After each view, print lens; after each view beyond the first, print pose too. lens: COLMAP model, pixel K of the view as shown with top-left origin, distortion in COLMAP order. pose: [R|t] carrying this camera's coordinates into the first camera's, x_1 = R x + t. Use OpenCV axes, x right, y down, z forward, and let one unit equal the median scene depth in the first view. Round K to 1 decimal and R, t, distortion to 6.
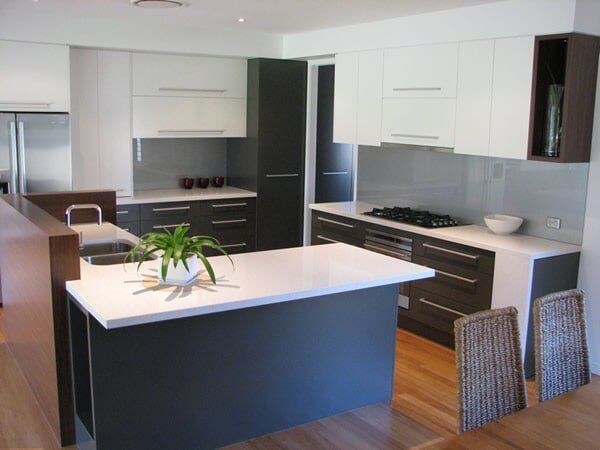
lens RADIAL K [[655.1, 0, 300.1], [0, 655.1, 224.4], [0, 0, 1]] dist [0.004762, 0.000000]
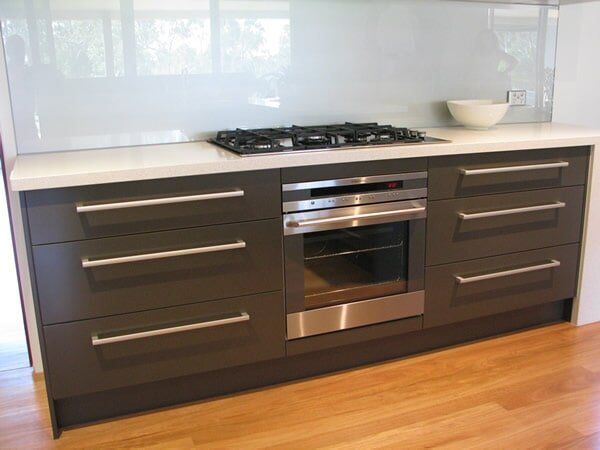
lens RADIAL K [[655.1, 0, 300.2], [0, 655.1, 225.6], [0, 0, 1]] dist [0.004762, 0.000000]
pose [[0.151478, -0.226015, 0.962274, -0.318290], [0.186985, 0.962483, 0.196629, -0.051452], [-0.970614, 0.150146, 0.188056, 1.000897]]
